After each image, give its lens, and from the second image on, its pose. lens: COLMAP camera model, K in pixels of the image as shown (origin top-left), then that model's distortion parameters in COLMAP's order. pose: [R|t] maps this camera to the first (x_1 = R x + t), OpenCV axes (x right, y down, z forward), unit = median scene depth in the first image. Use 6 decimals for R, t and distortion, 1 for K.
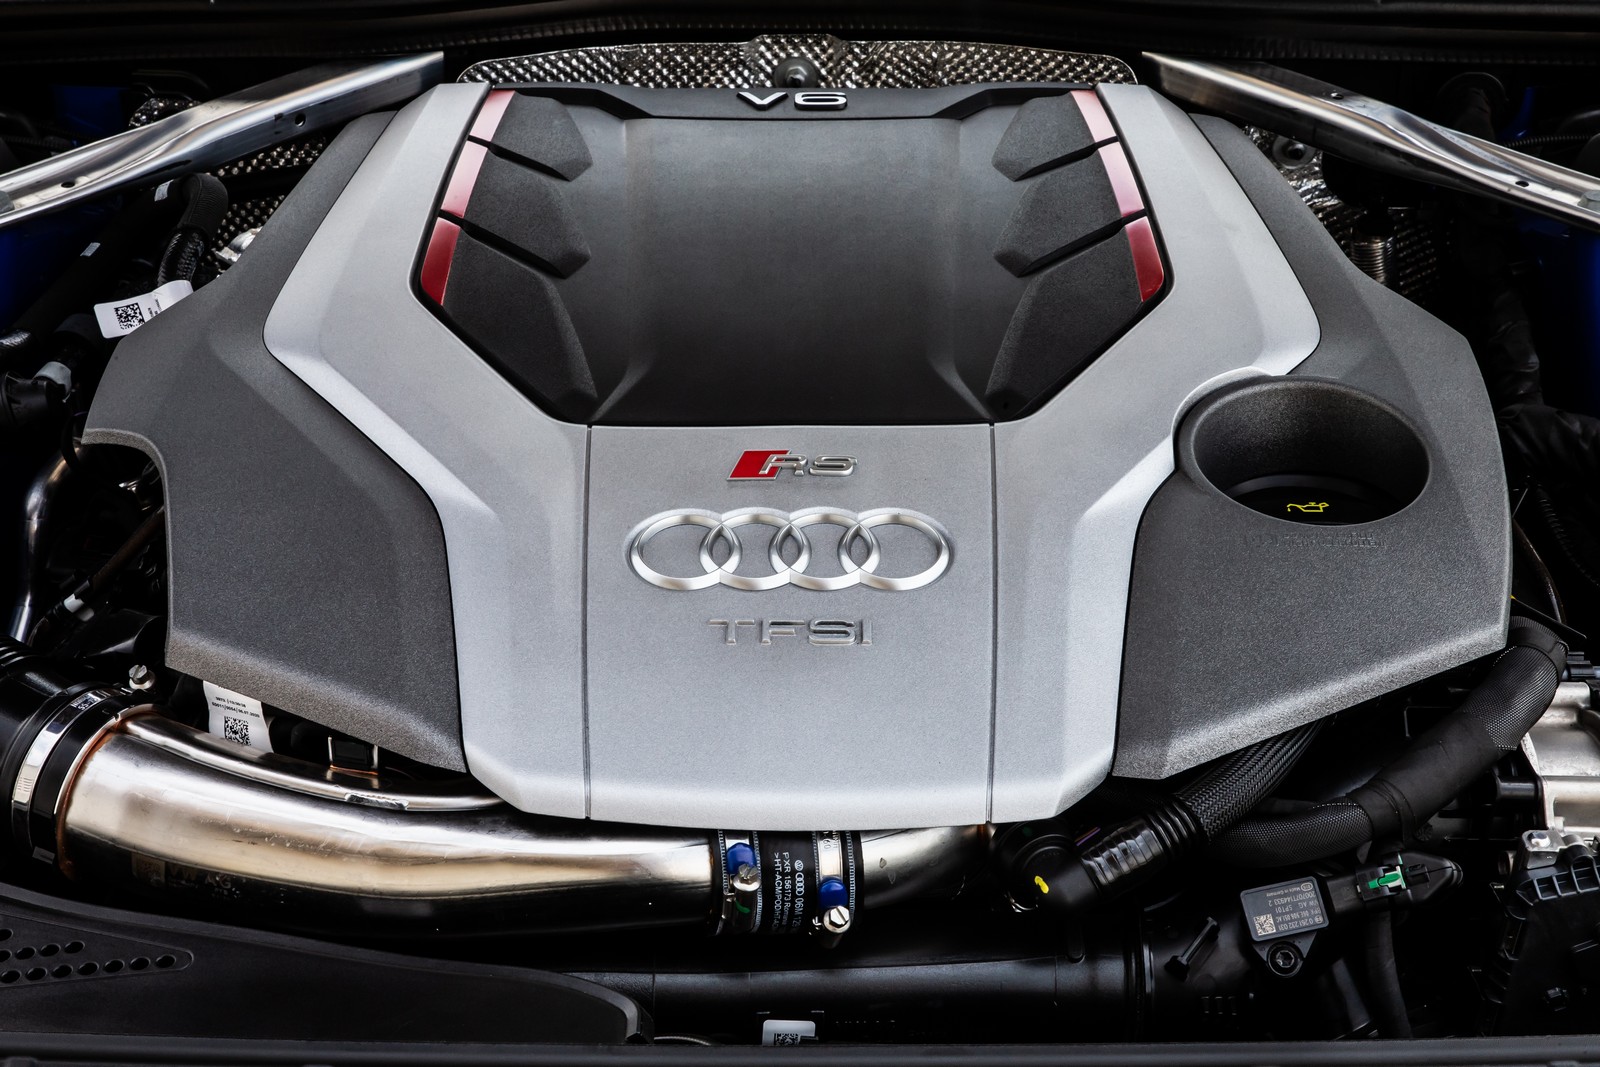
lens RADIAL K [[3127.1, 0, 799.9], [0, 3127.1, 541.0], [0, 0, 1]] dist [0.372645, 0.000000]
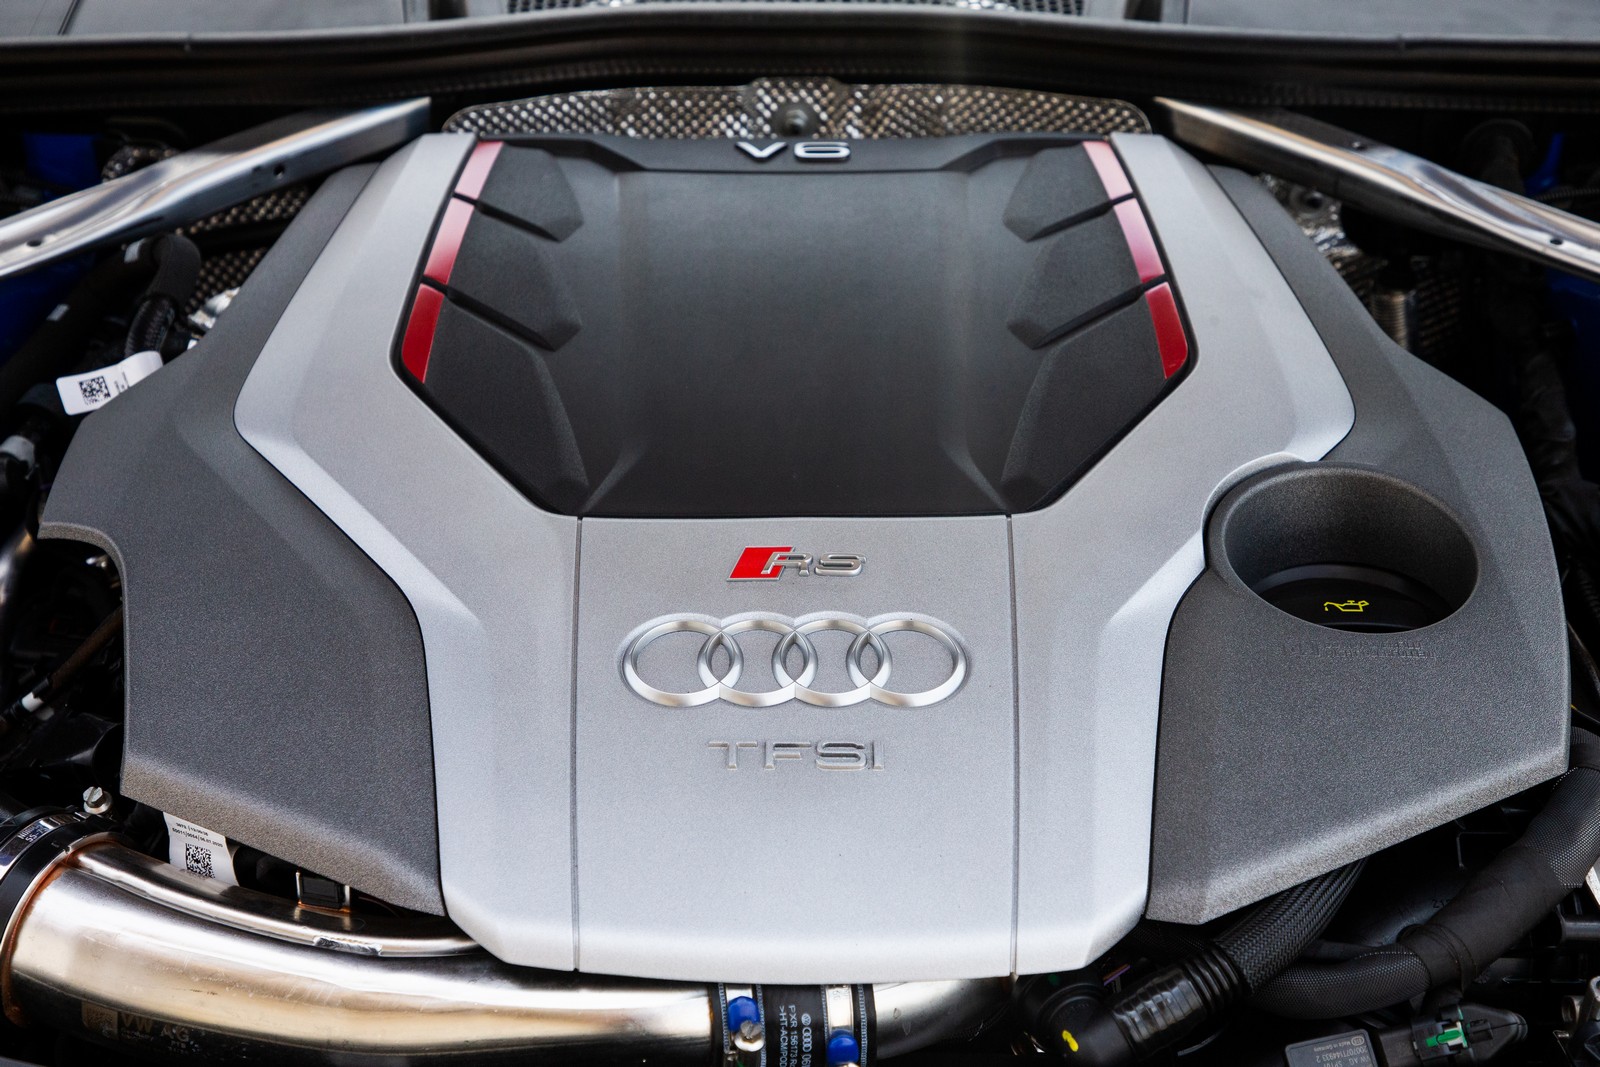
lens RADIAL K [[2858.4, 0, 786.7], [0, 2858.4, 527.0], [0, 0, 1]] dist [0.288298, 0.000000]
pose [[0.999997, 0.000637, 0.002431, -0.007575], [-0.000699, 0.999677, 0.025410, -0.057856], [-0.002414, -0.025411, 0.999674, 0.148853]]
